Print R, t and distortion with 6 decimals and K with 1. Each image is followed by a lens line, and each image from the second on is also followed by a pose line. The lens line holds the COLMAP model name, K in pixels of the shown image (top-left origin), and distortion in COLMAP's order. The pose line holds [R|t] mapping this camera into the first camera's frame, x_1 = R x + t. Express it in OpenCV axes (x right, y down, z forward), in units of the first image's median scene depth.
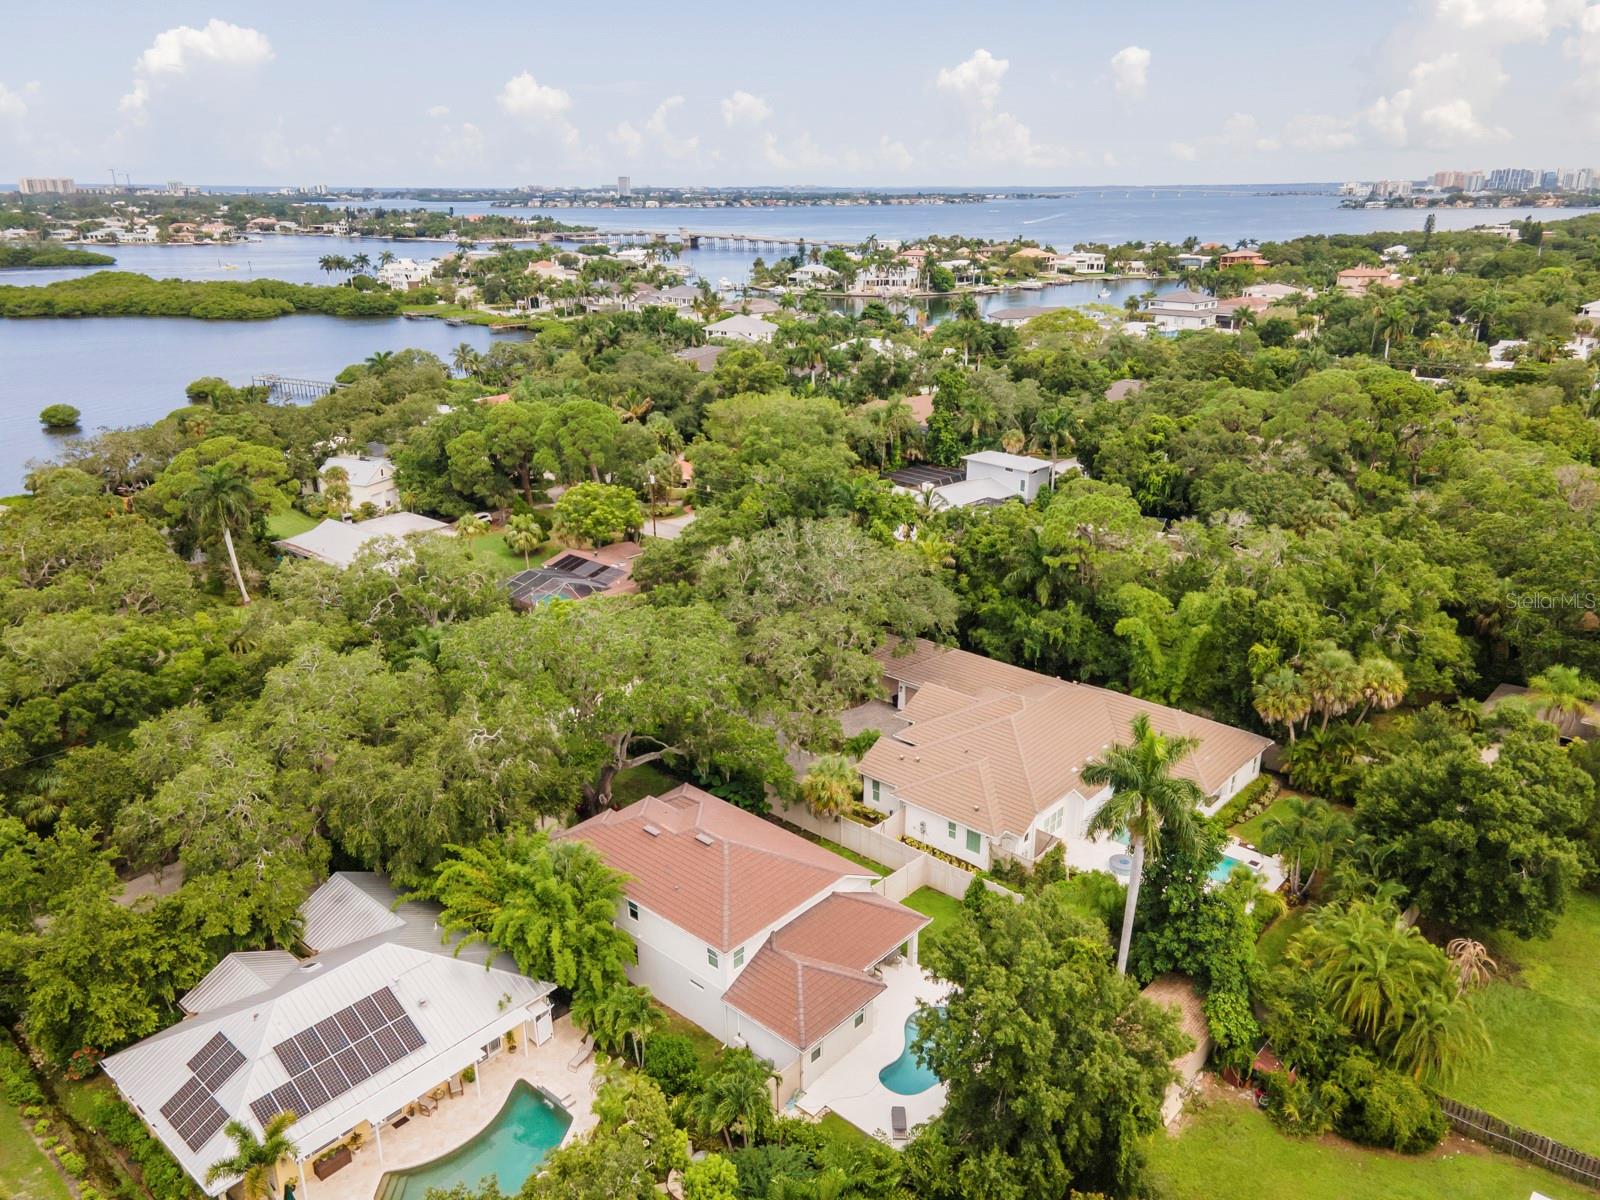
lens RADIAL K [[1158.4, 0, 800.0], [0, 1158.4, 600.0], [0, 0, 1]] dist [0.004551, 0.049895]
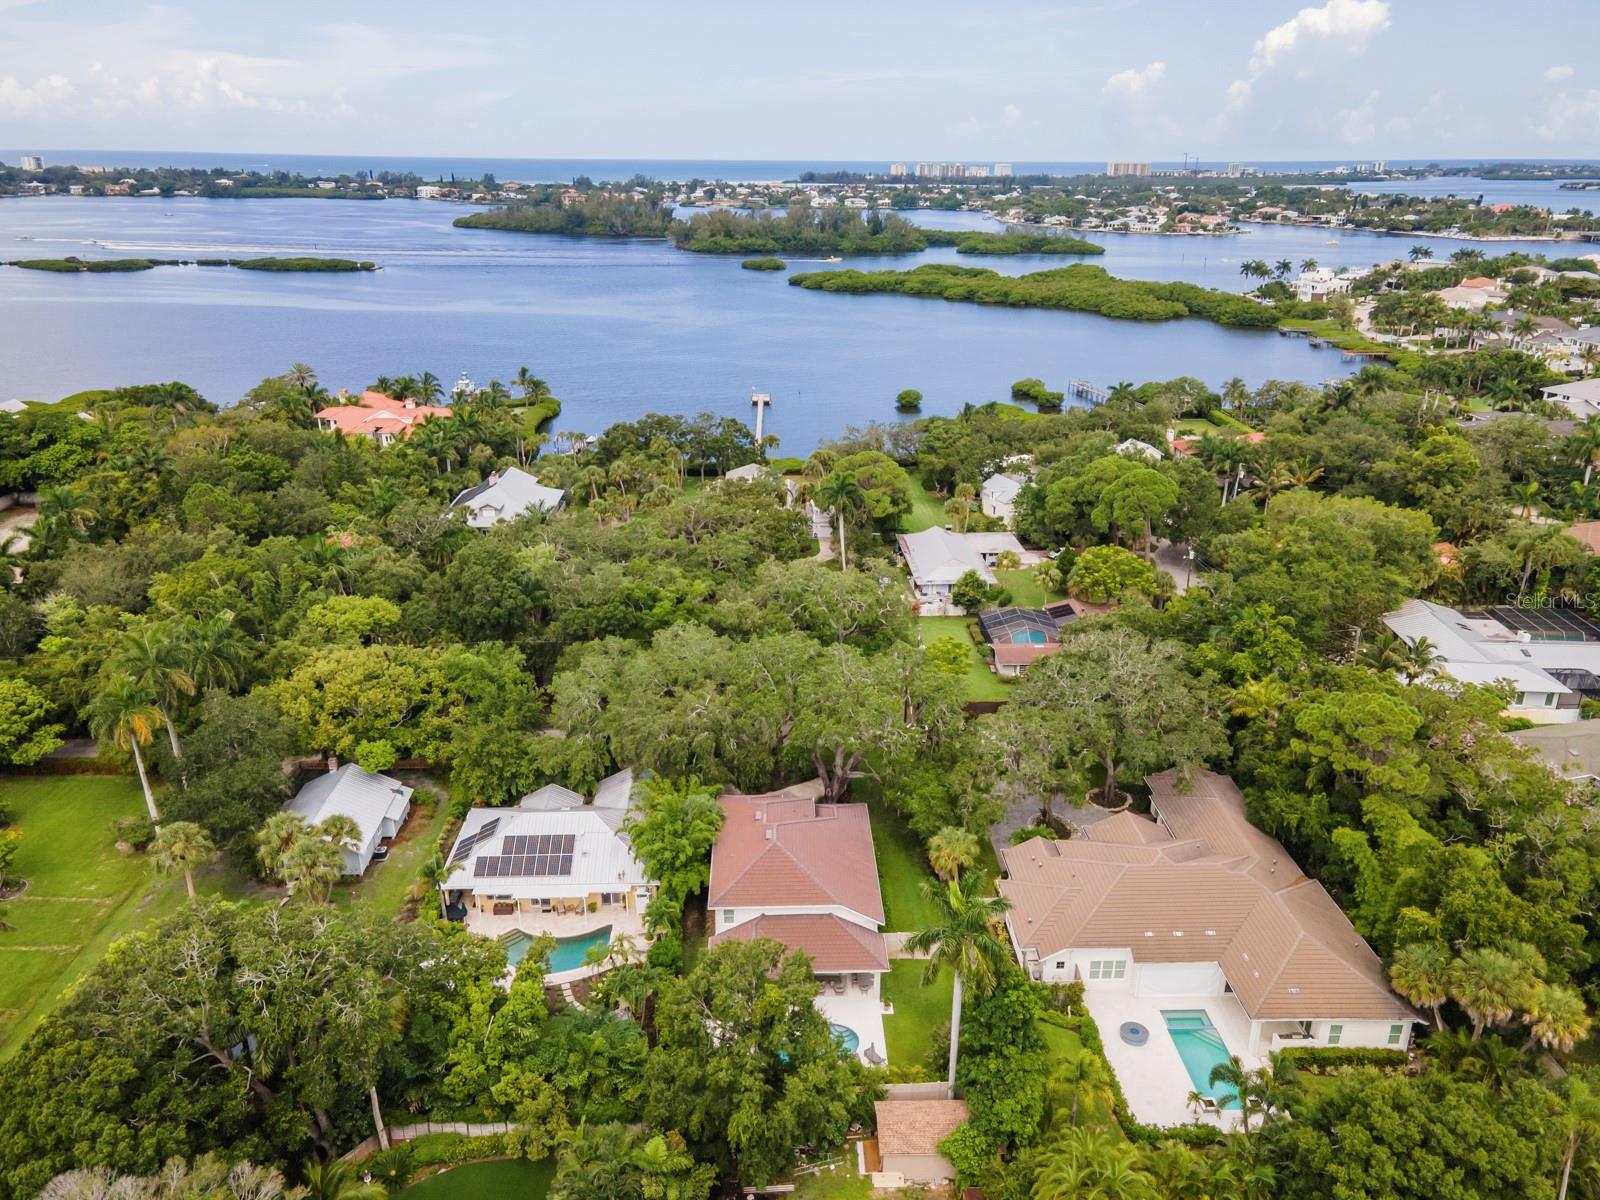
lens RADIAL K [[1158.4, 0, 800.0], [0, 1158.4, 600.0], [0, 0, 1]] dist [0.004551, 0.049895]
pose [[0.683060, 0.260001, -0.682516, 0.127146], [-0.246056, 0.961782, 0.120134, -0.037260], [0.687667, 0.085879, 0.720930, 0.001391]]
